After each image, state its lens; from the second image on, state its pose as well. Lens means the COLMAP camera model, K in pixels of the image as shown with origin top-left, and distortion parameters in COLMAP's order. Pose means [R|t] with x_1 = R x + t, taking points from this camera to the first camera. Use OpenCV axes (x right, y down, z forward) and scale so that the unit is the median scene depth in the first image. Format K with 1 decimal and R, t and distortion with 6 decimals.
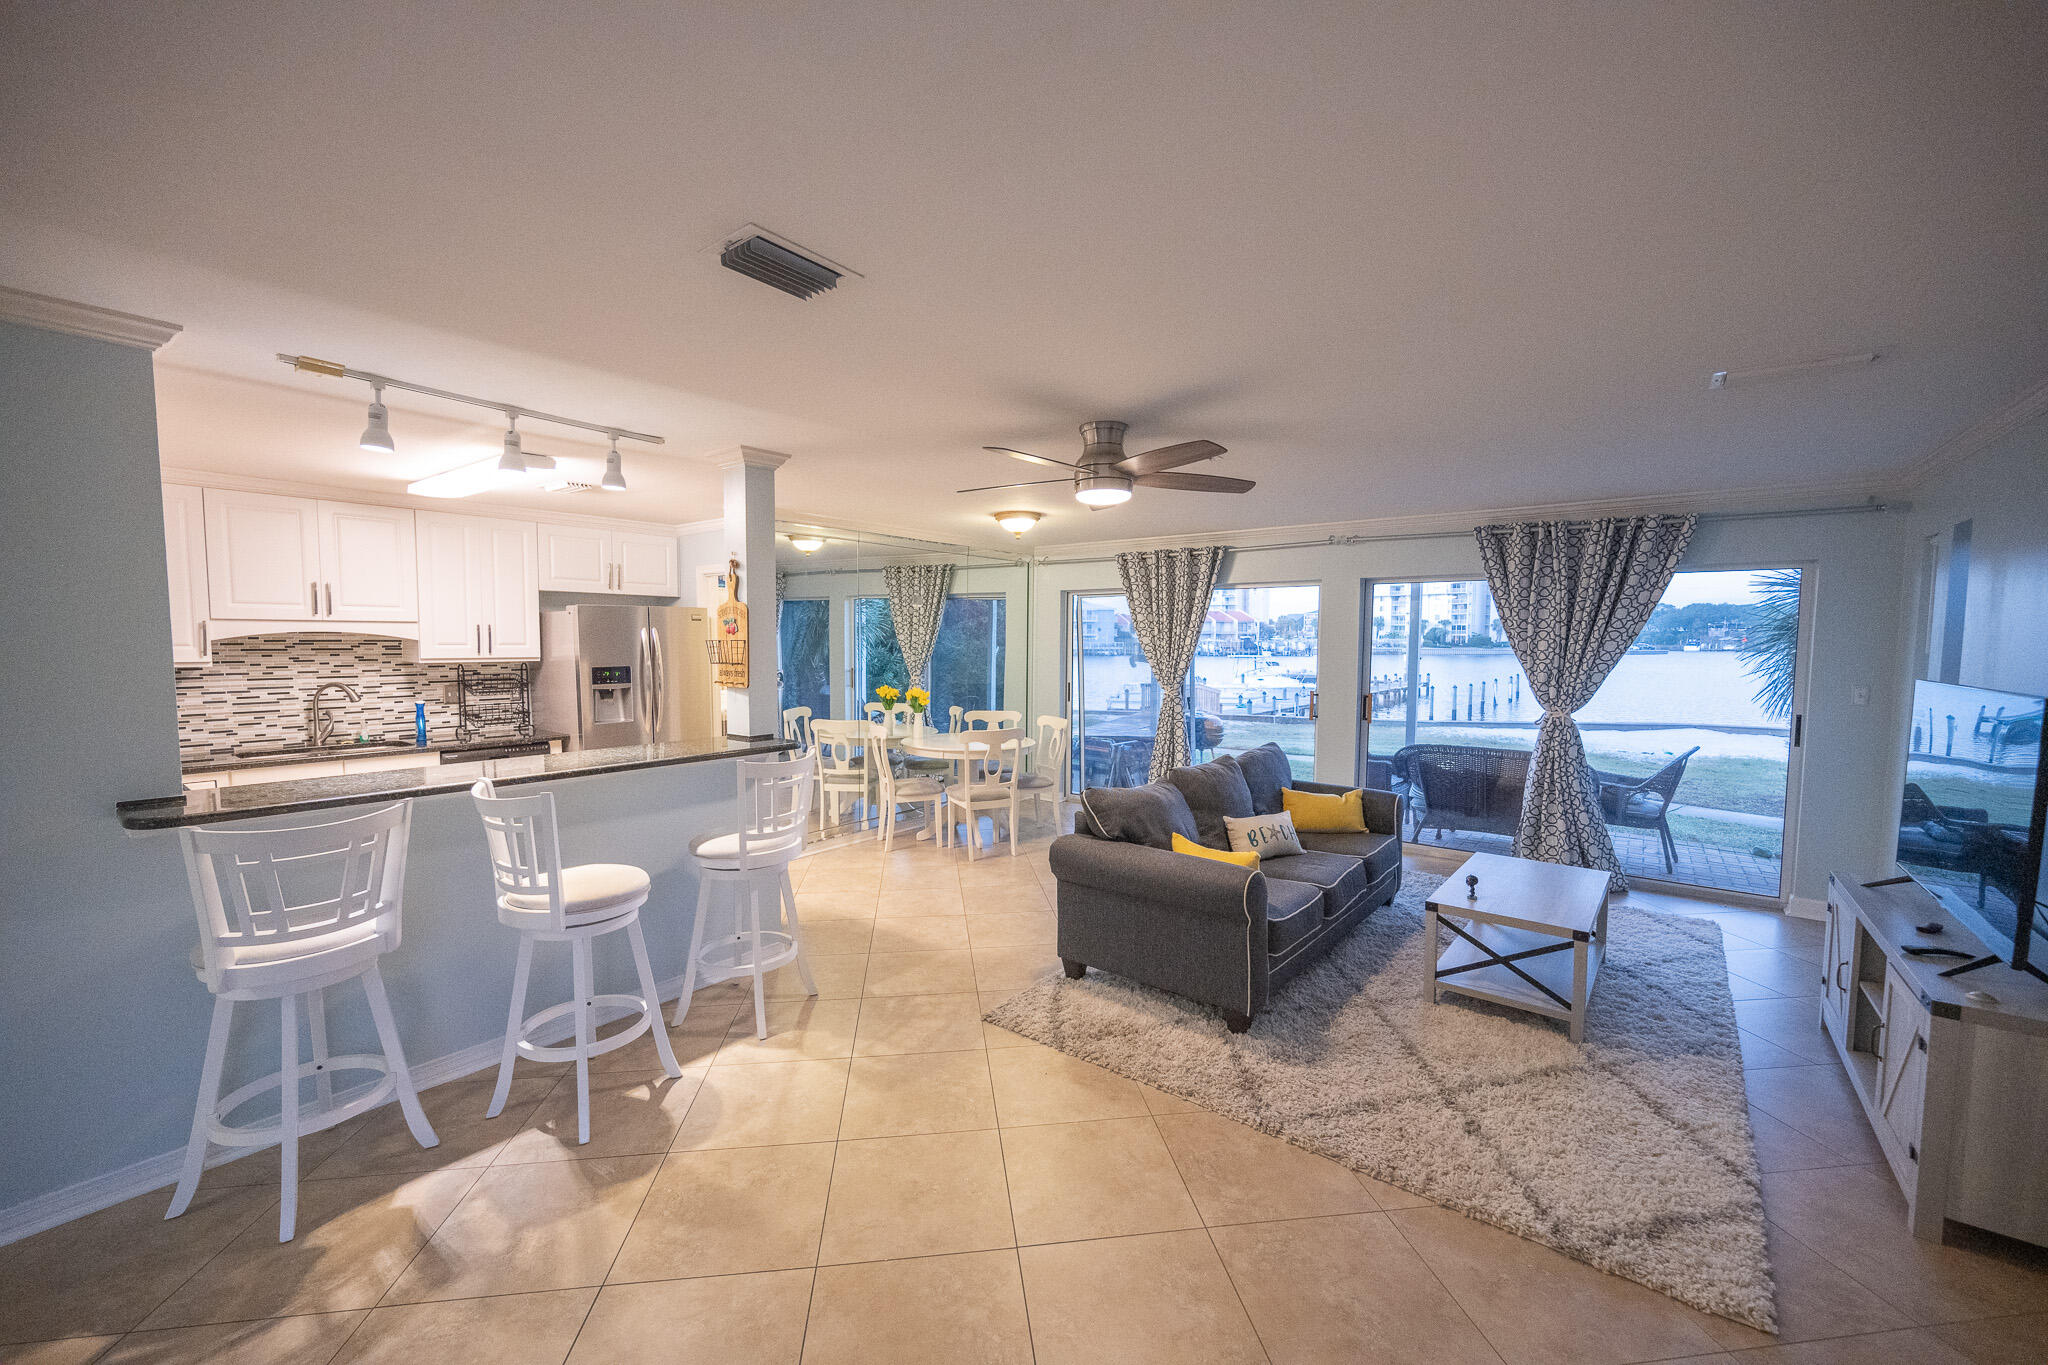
lens RADIAL K [[799.9, 0, 1022.7], [0, 799.9, 692.9], [0, 0, 1]] dist [-0.001121, -0.000357]
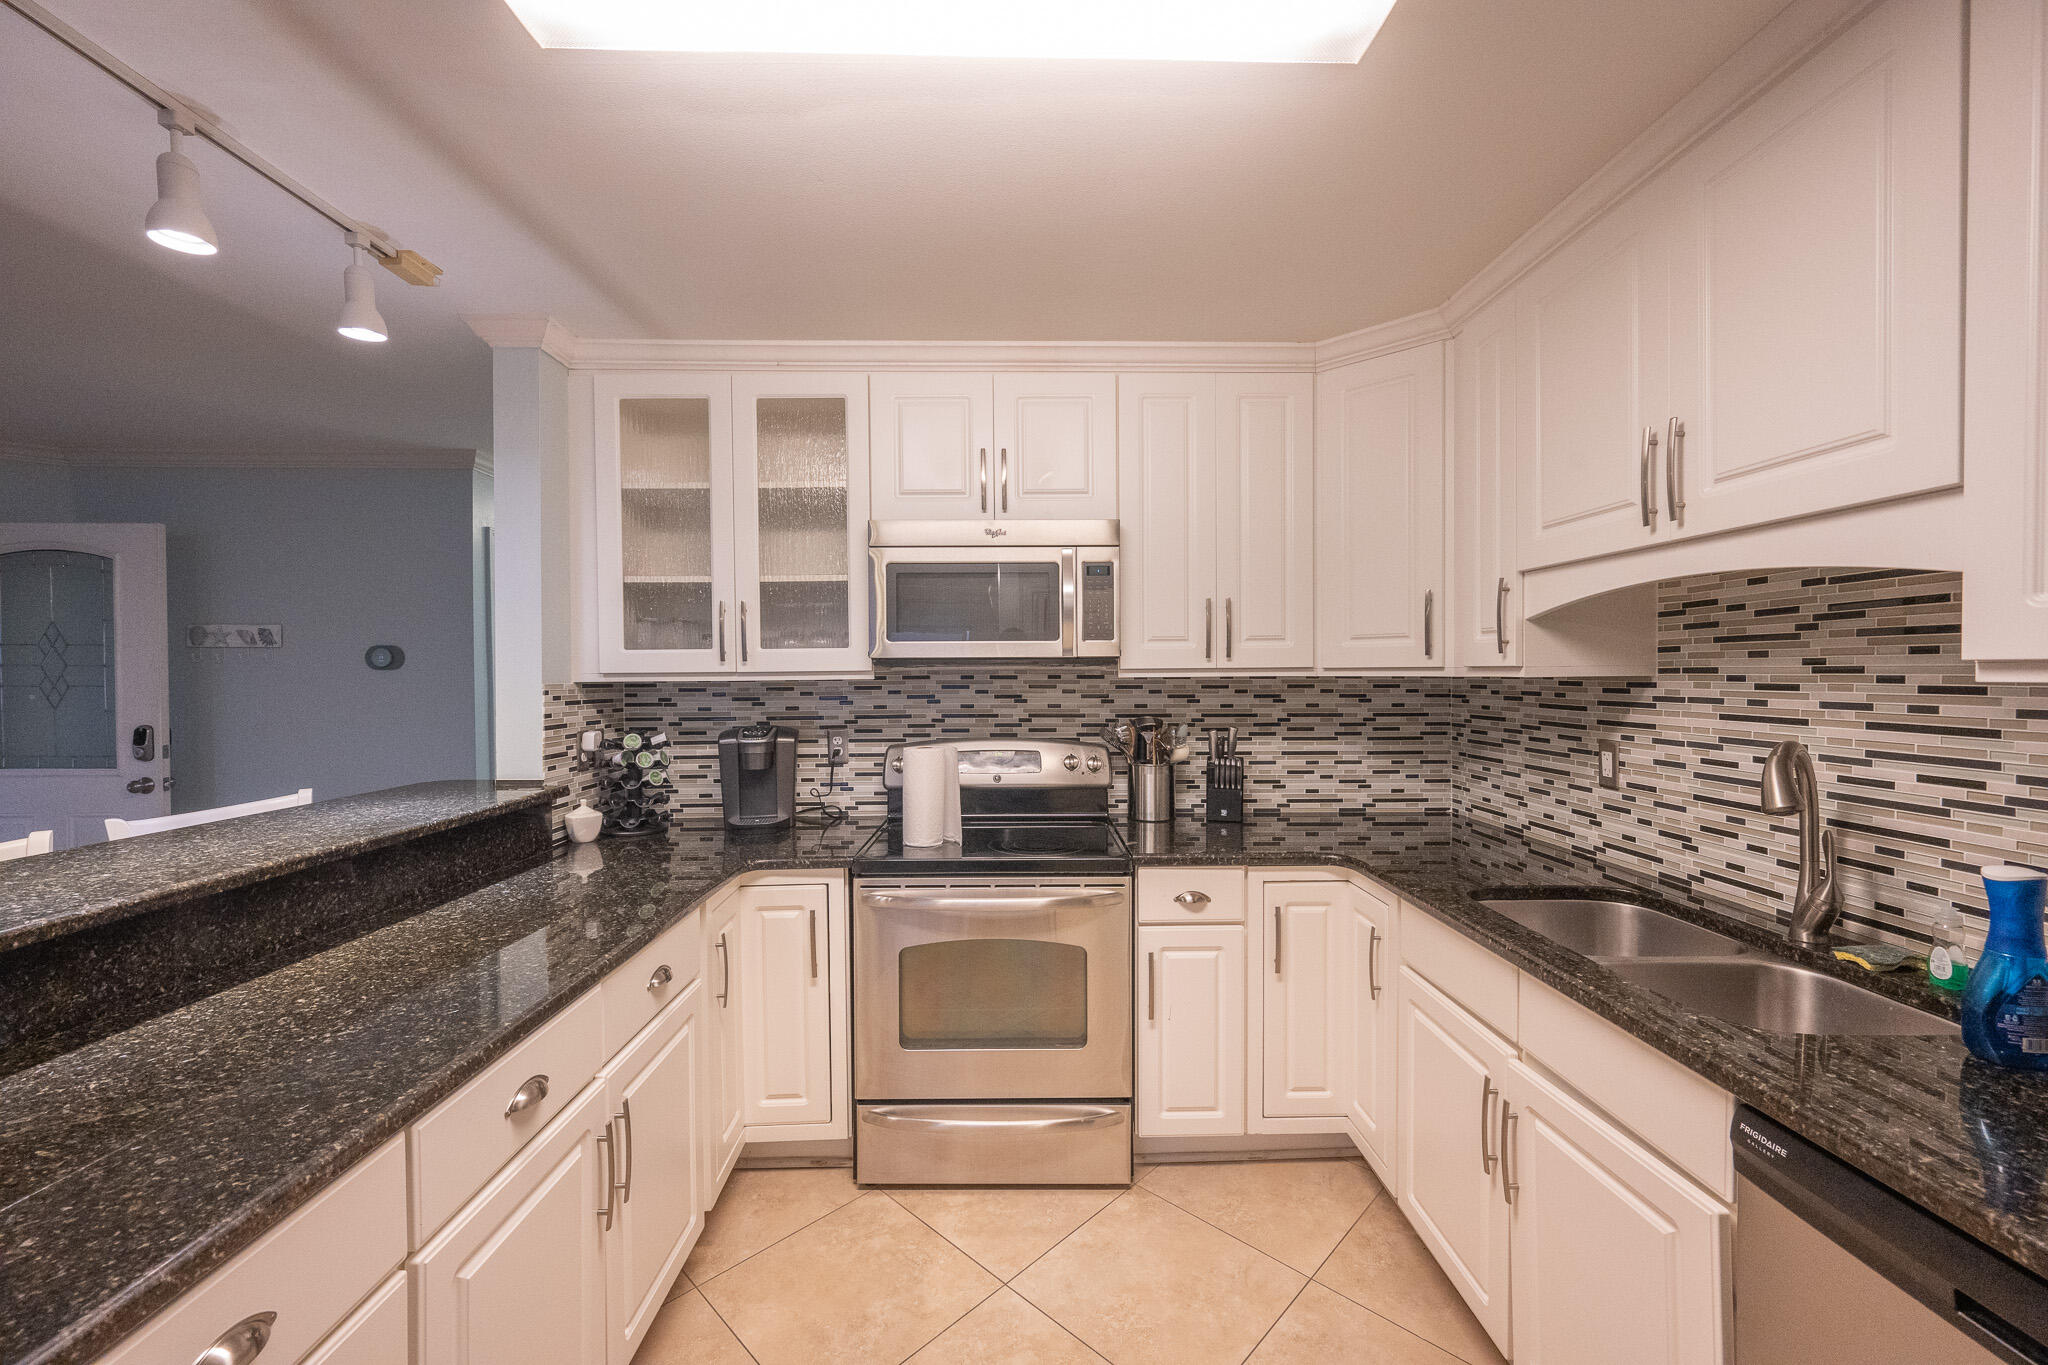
lens RADIAL K [[799.9, 0, 1029.0], [0, 799.9, 683.1], [0, 0, 1]] dist [-0.001121, -0.000357]
pose [[-0.780003, 0.006421, -0.625743, -0.449899], [-0.043405, 0.996984, 0.064336, -0.041257], [0.624269, 0.077343, -0.777371, 1.045119]]
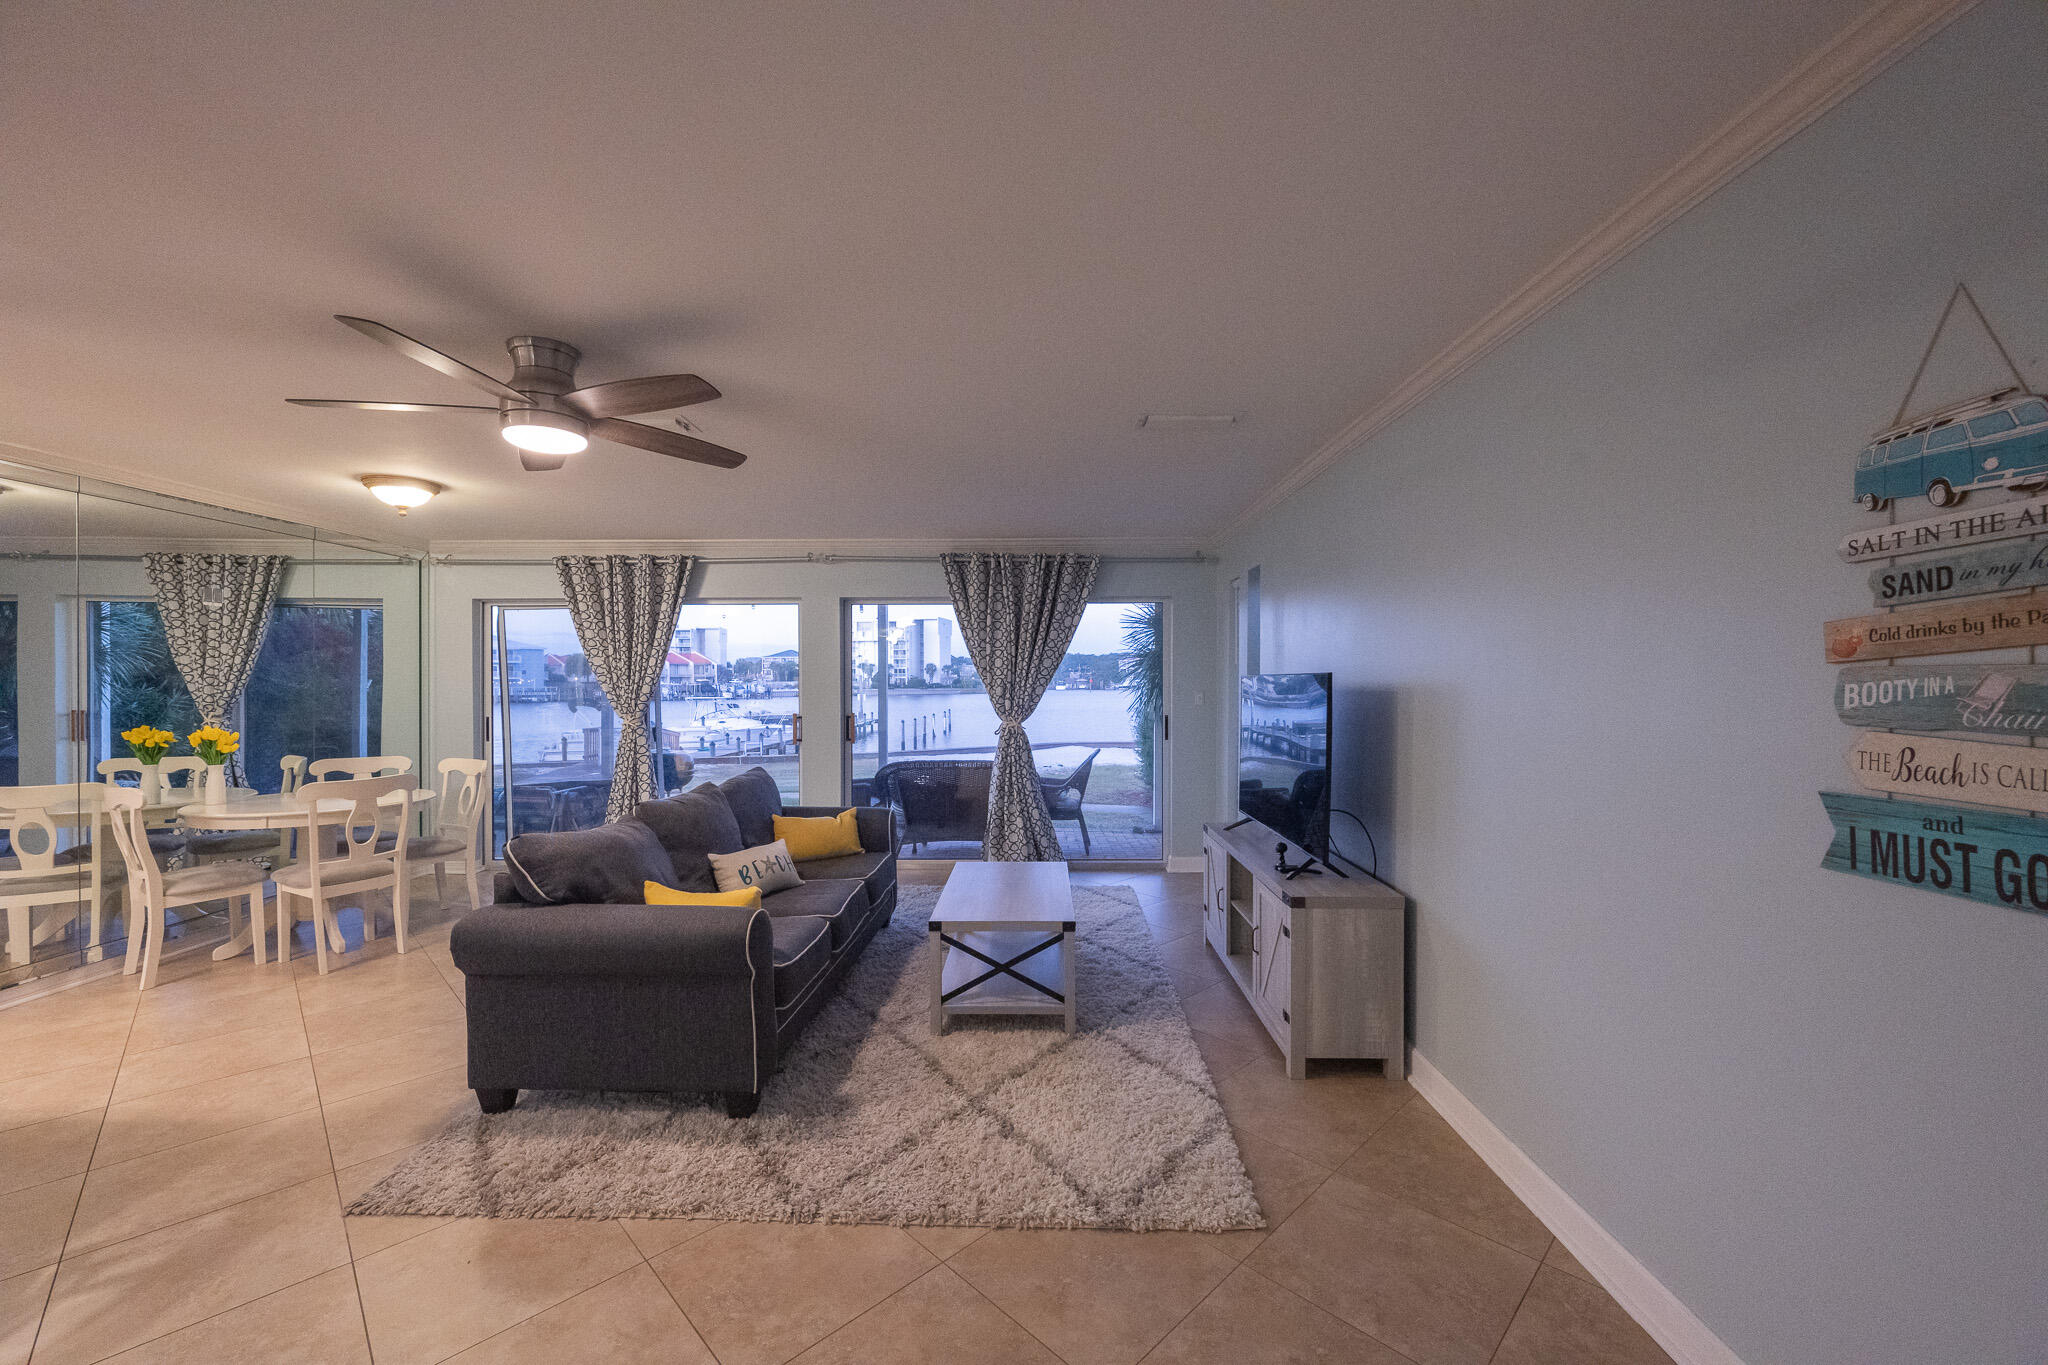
lens RADIAL K [[799.9, 0, 1020.2], [0, 799.9, 693.7], [0, 0, 1]] dist [-0.001121, -0.000357]
pose [[0.795211, -0.011681, 0.606220, -0.002098], [0.045401, 0.998155, -0.040321, 0.030216], [-0.604631, 0.059586, 0.794274, 0.099286]]
